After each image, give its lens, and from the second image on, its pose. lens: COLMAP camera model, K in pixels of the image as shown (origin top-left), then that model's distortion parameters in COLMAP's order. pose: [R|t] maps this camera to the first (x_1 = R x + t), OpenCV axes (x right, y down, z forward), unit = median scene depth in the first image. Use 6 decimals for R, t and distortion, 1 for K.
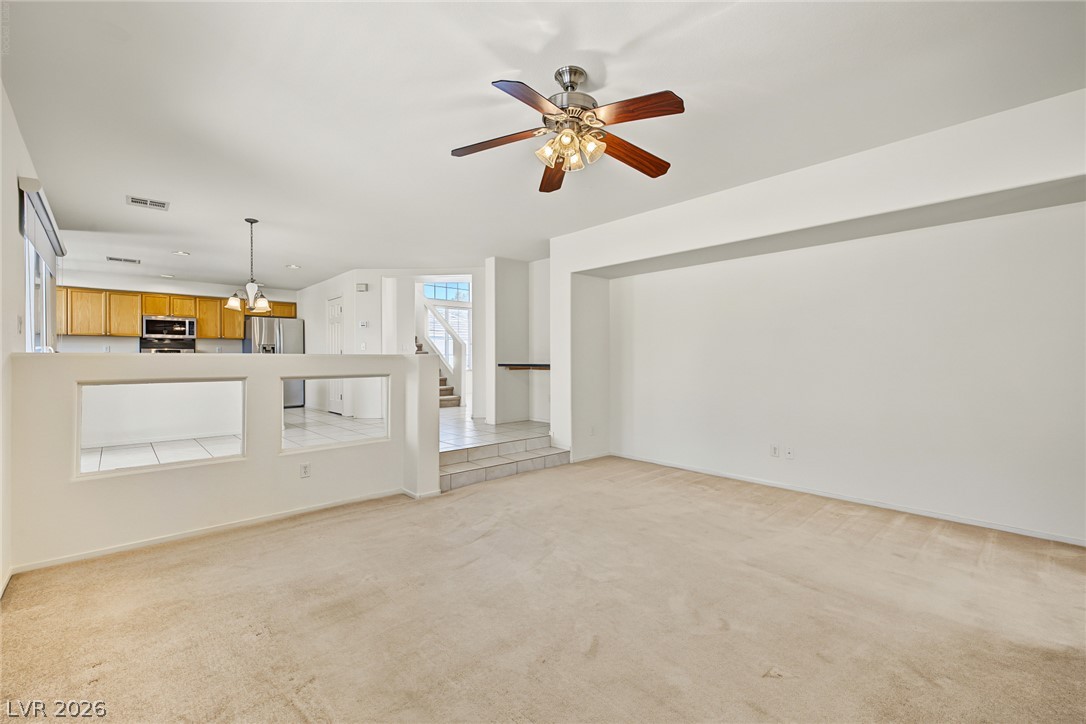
lens RADIAL K [[461.8, 0, 539.9], [0, 461.8, 358.1], [0, 0, 1]] dist [0.002089, 0.000457]
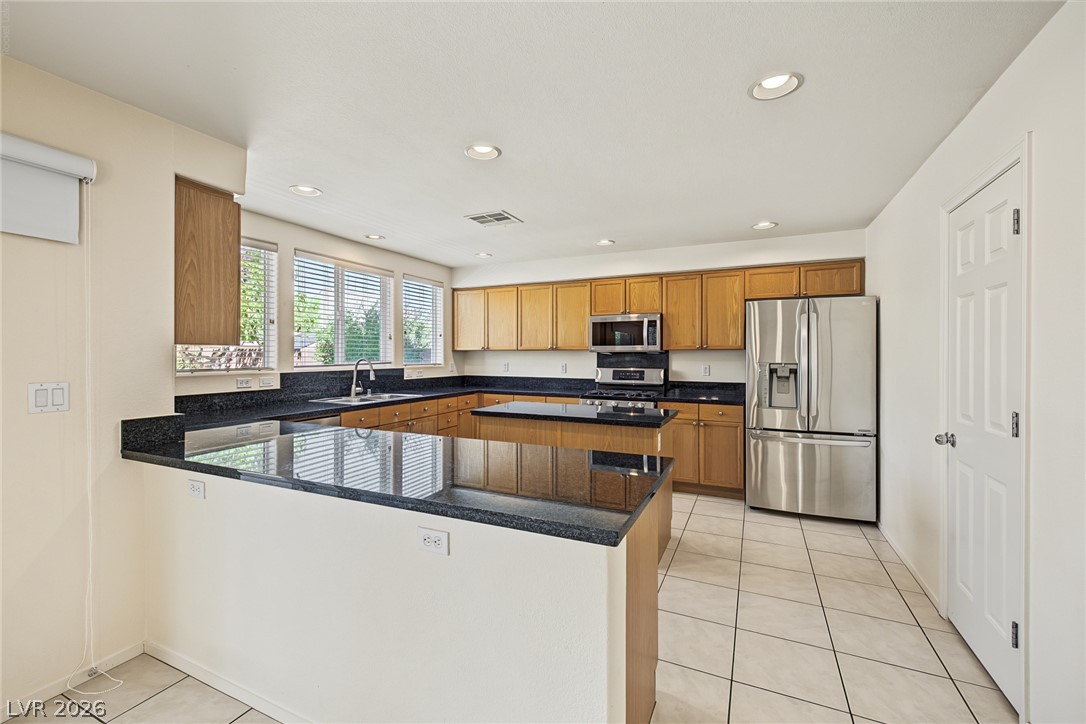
lens RADIAL K [[461.8, 0, 536.2], [0, 461.8, 354.9], [0, 0, 1]] dist [0.002089, 0.000457]
pose [[0.368619, 0.001480, -0.929579, -0.303107], [0.000432, 0.999998, 0.001763, -0.040501], [0.929580, -0.001052, 0.368618, 0.693876]]
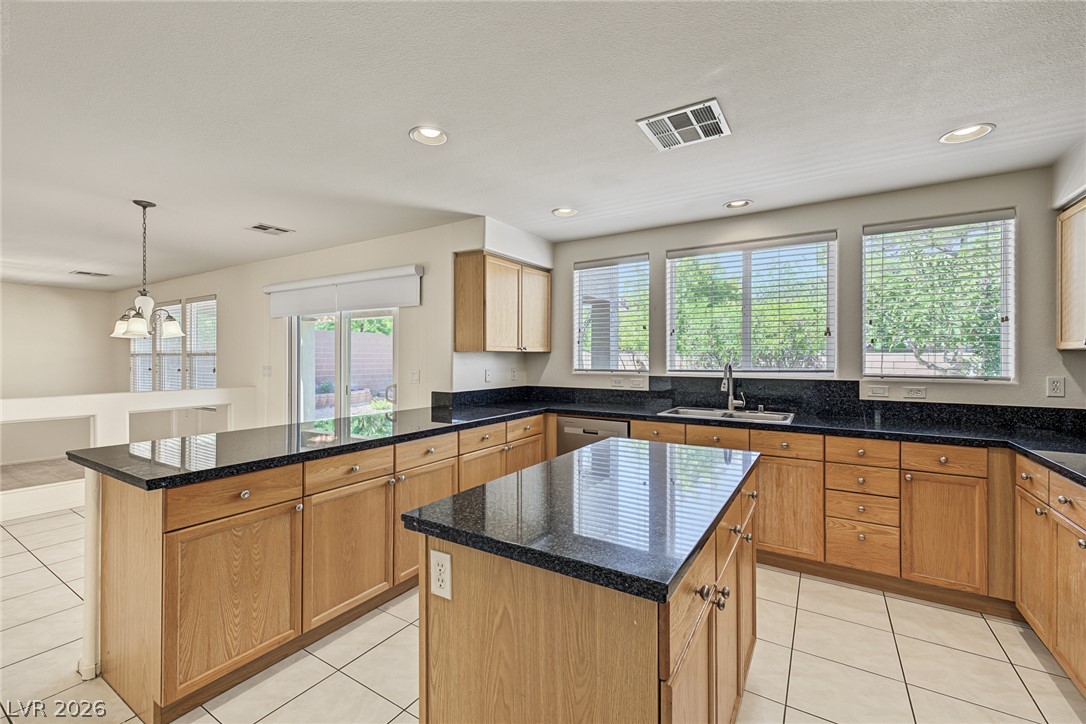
lens RADIAL K [[461.8, 0, 541.1], [0, 461.8, 356.3], [0, 0, 1]] dist [0.002089, 0.000457]
pose [[-0.966894, -0.000088, -0.255179, -0.649946], [0.000096, 1.000000, -0.000710, -0.041822], [0.255179, -0.000711, -0.966893, 1.128666]]
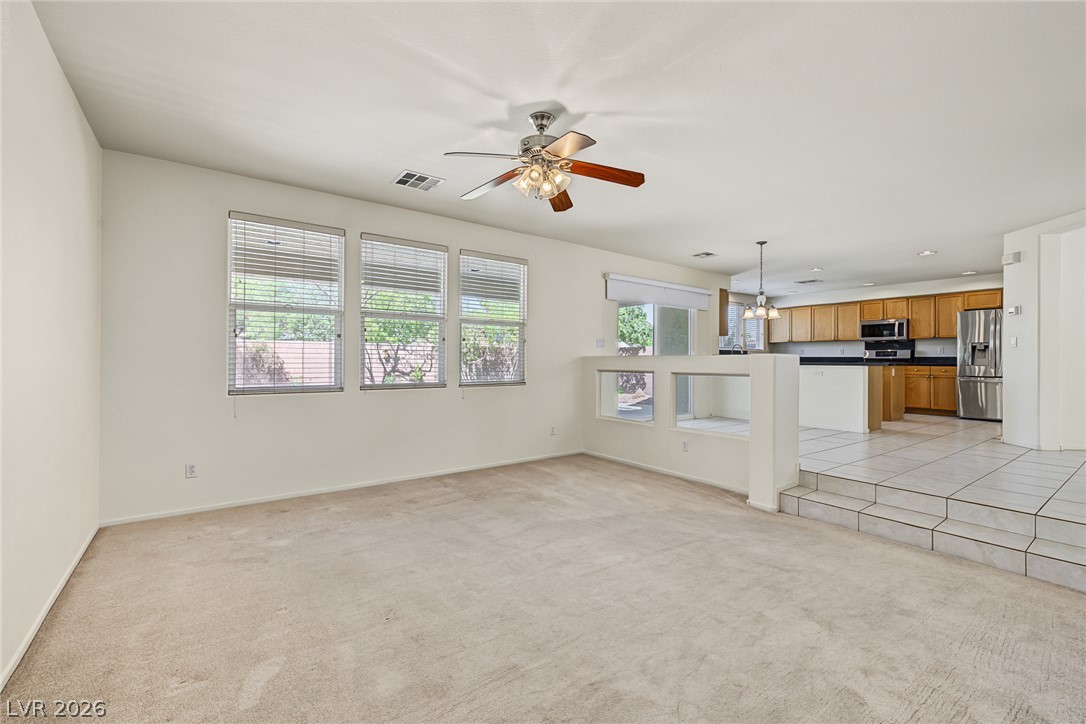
lens RADIAL K [[461.8, 0, 534.6], [0, 461.8, 356.1], [0, 0, 1]] dist [0.002089, 0.000457]
pose [[-0.117539, -0.006431, -0.993047, 0.365710], [-0.001149, 0.999979, -0.006340, 0.001237], [0.993068, 0.000396, -0.117544, 0.330777]]
